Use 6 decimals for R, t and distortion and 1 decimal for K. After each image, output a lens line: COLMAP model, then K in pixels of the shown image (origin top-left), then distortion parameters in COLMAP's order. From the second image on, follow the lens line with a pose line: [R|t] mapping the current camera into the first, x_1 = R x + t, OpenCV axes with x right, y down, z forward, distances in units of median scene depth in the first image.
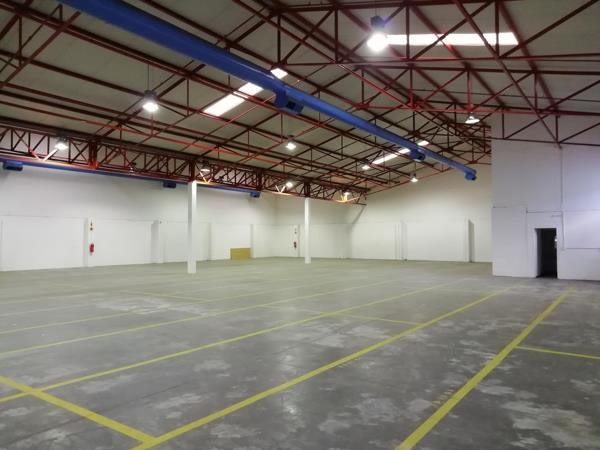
lens RADIAL K [[434.2, 0, 316.6], [0, 434.2, 228.6], [0, 0, 1]] dist [0.036356, 0.001329]
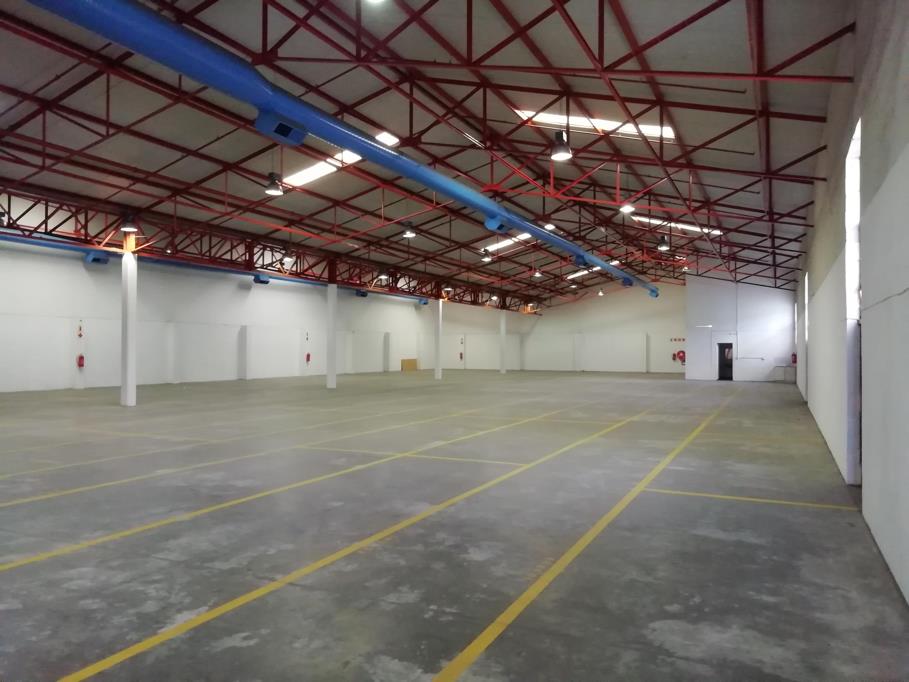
lens RADIAL K [[690.9, 0, 457.0], [0, 690.9, 338.7], [0, 0, 1]] dist [0.039301, -0.001455]
pose [[0.983892, 0.007751, 0.178595, -0.174404], [-0.009209, 0.999931, 0.007335, -0.005556], [-0.178526, -0.008861, 0.983895, -0.246784]]
